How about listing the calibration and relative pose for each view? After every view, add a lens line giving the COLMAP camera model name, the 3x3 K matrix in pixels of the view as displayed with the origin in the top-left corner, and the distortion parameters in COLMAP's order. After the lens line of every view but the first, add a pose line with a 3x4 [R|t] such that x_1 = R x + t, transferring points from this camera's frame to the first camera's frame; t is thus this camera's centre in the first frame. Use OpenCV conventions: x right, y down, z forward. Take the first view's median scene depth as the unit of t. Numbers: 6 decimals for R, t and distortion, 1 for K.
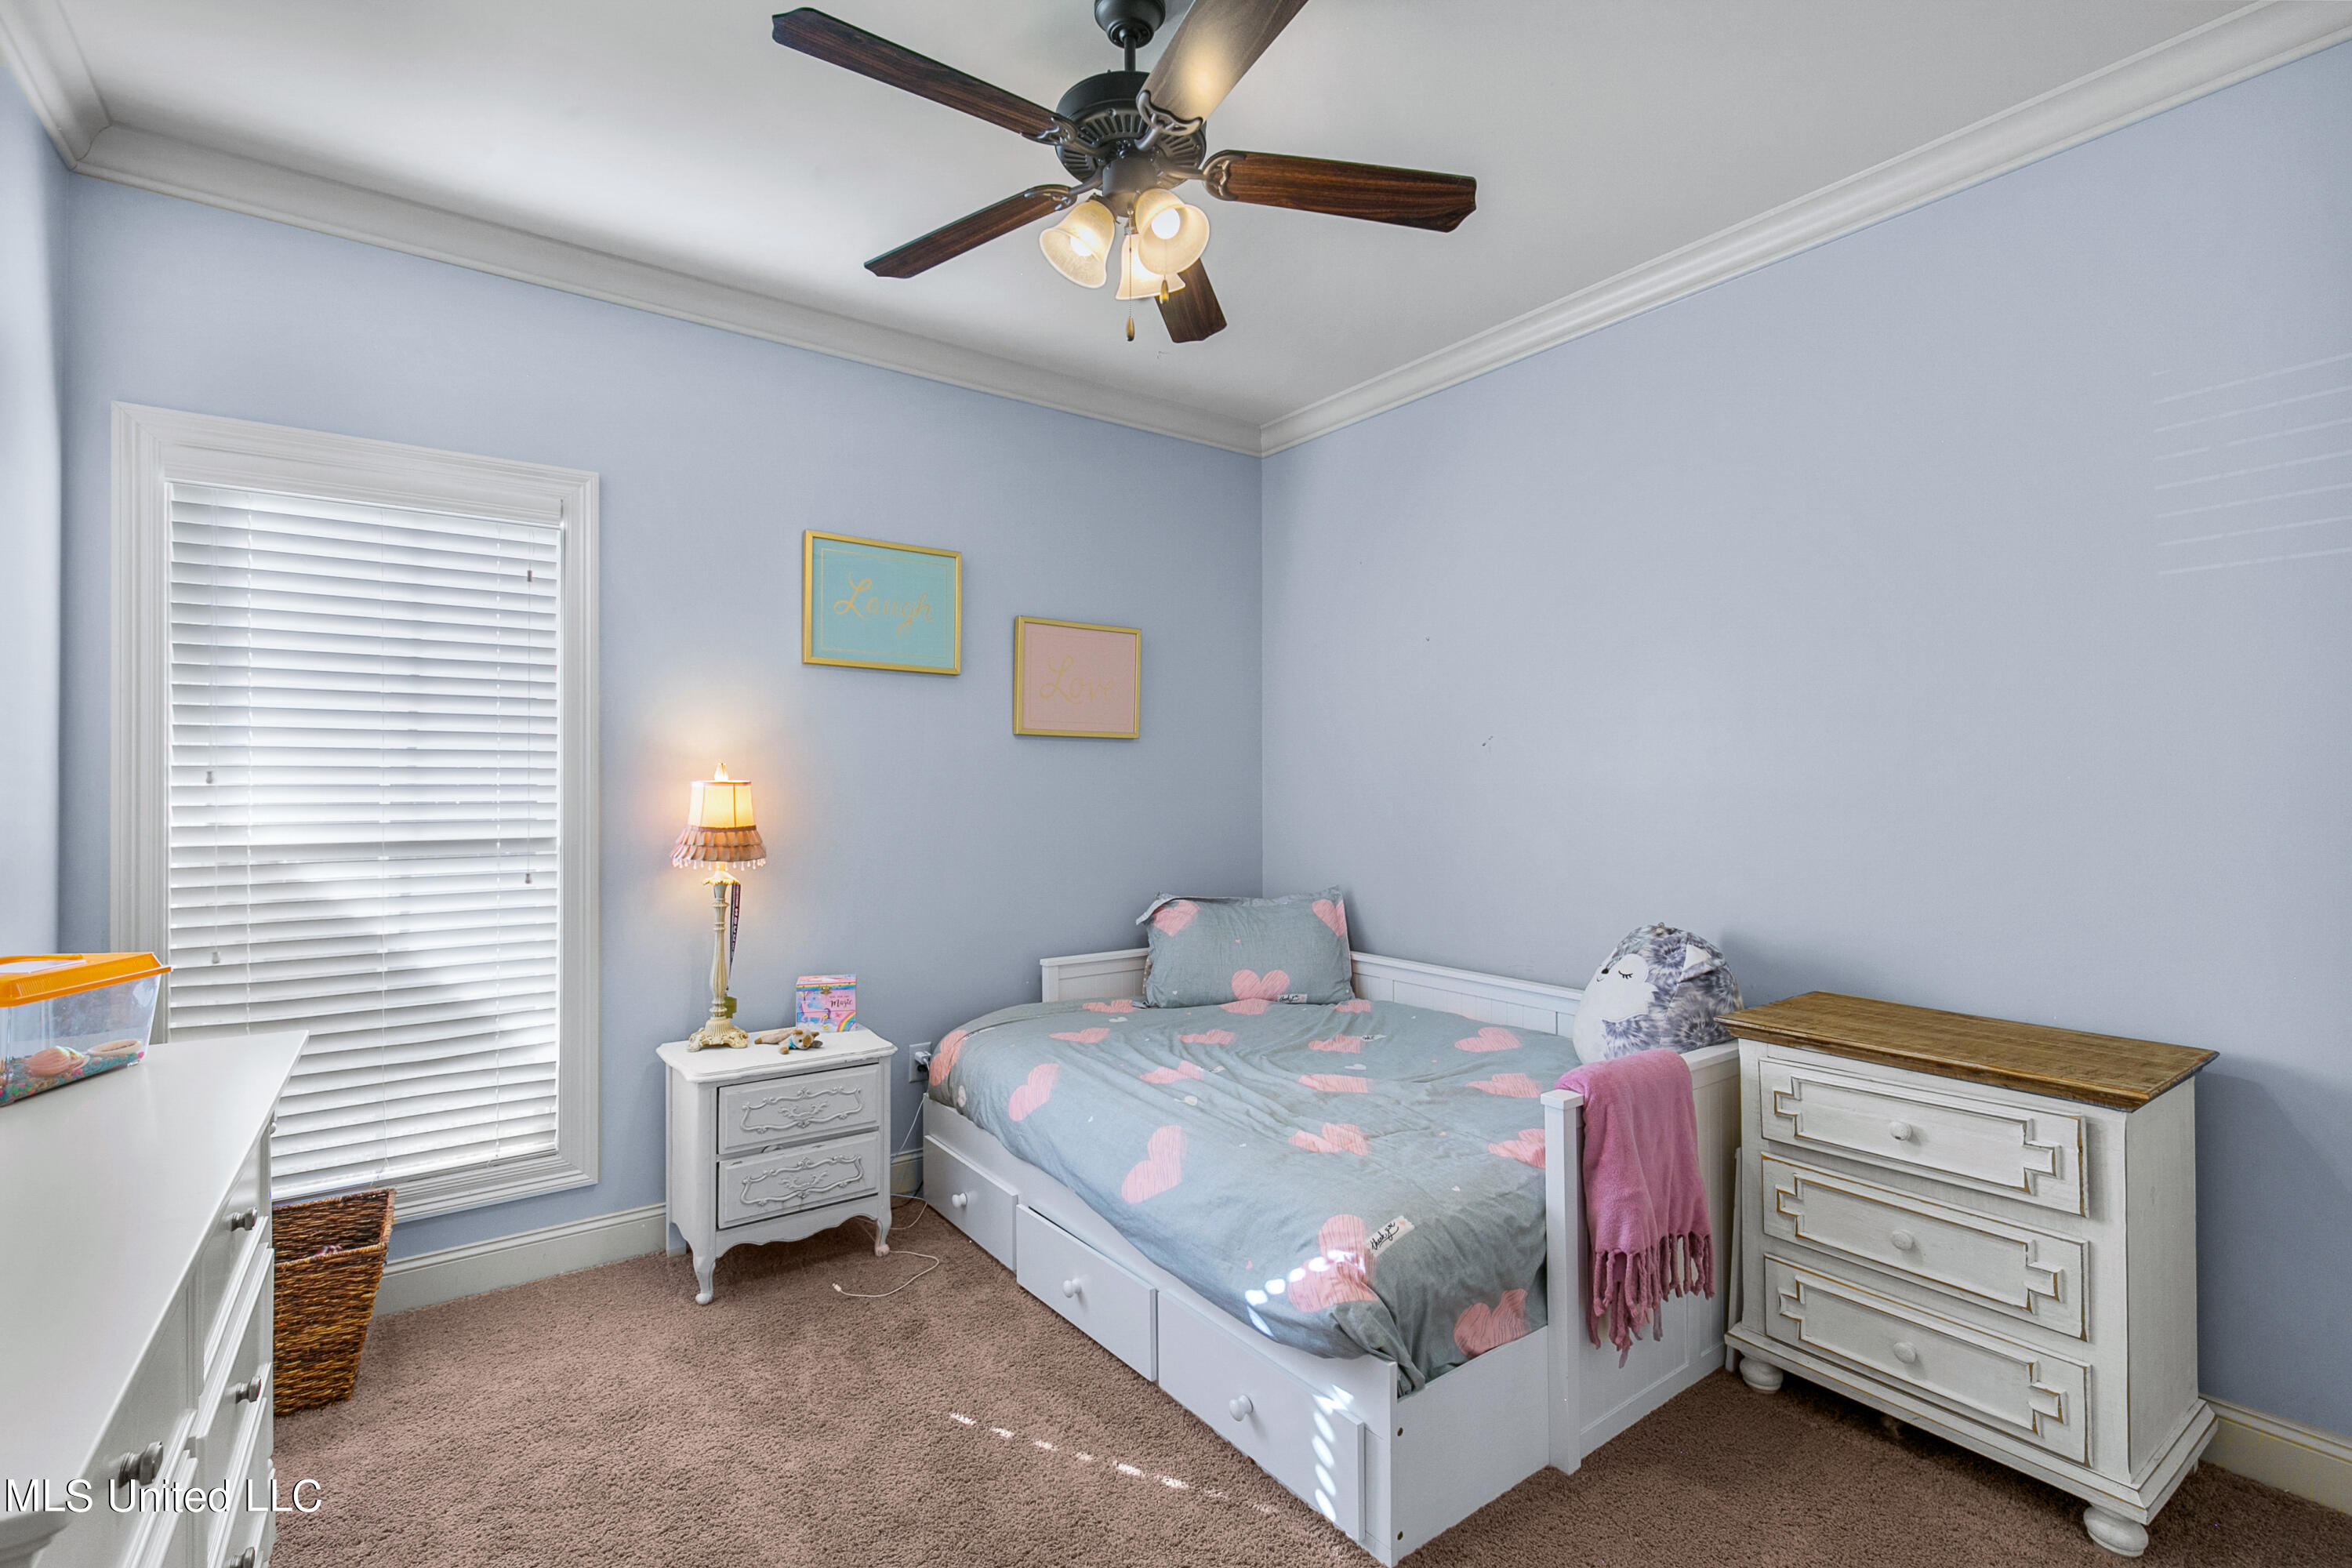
lens RADIAL K [[1057.1, 0, 1182.2], [0, 1057.1, 775.0], [0, 0, 1]] dist [0.006332, -0.000702]
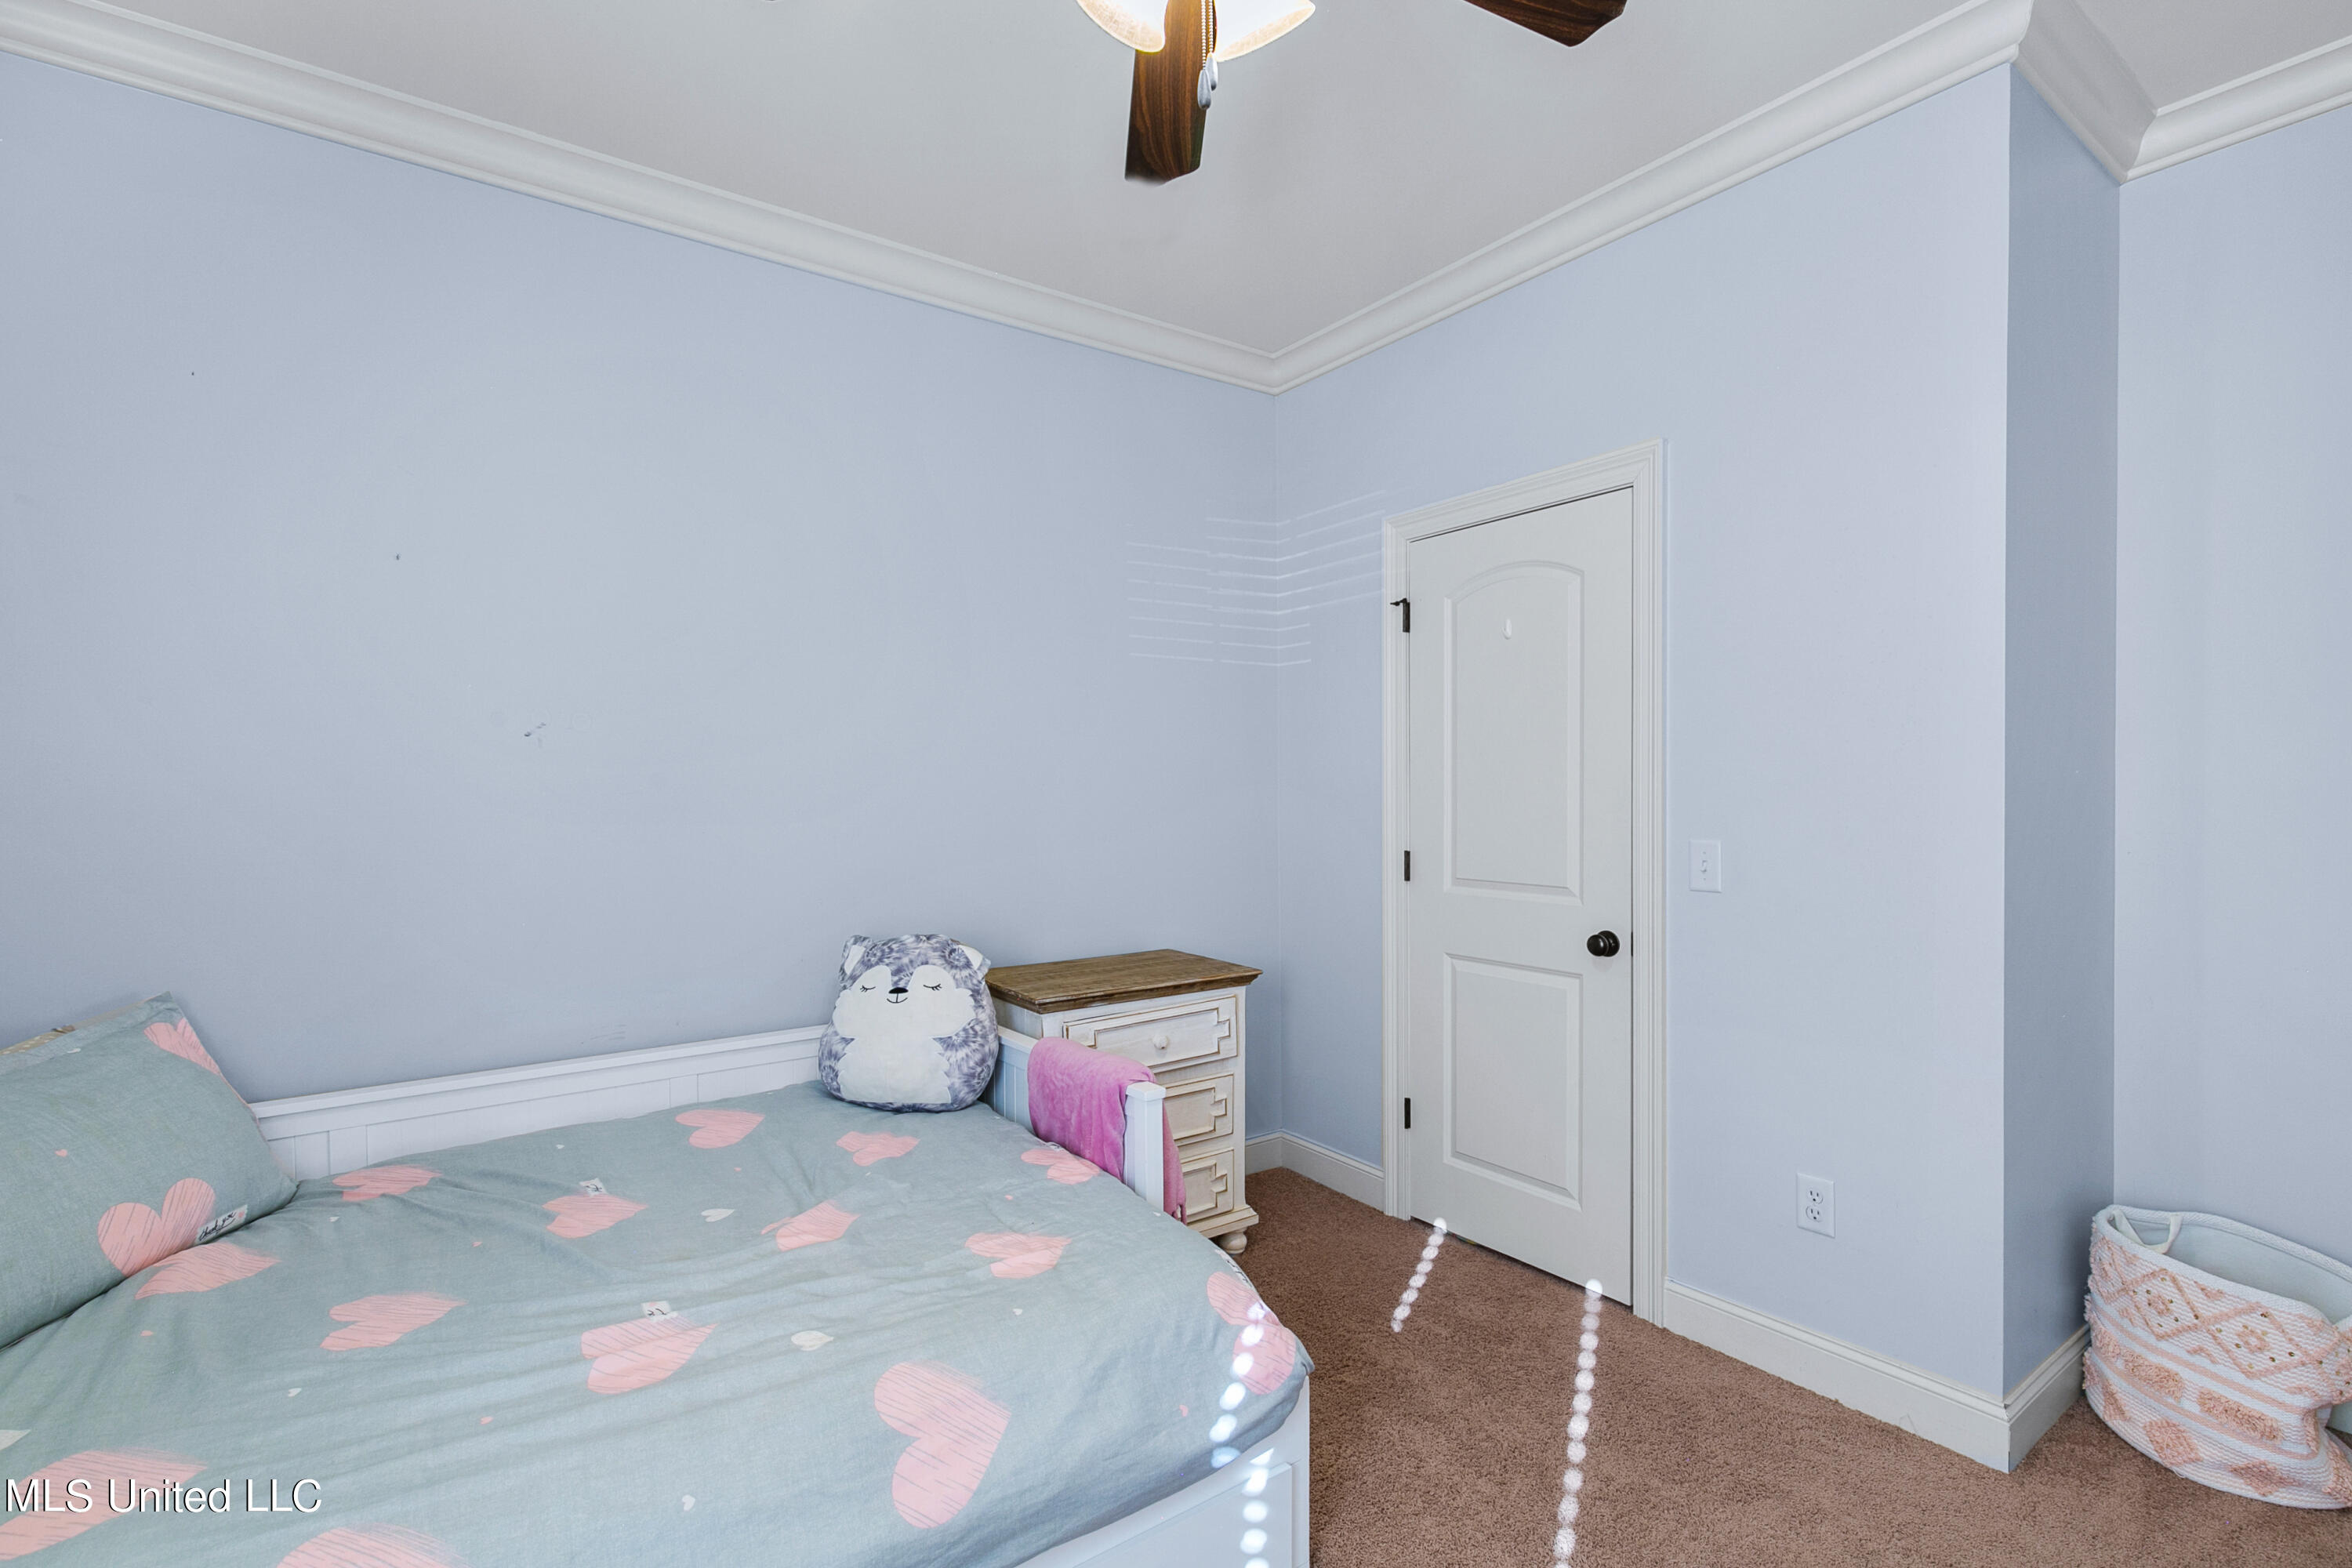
lens RADIAL K [[1057.1, 0, 1182.3], [0, 1057.1, 799.1], [0, 0, 1]] dist [0.006332, -0.000702]
pose [[0.011444, -0.009073, 0.999893, -0.617472], [-0.004267, 0.999949, 0.009122, 0.008424], [-0.999925, -0.004371, 0.011405, 0.868472]]
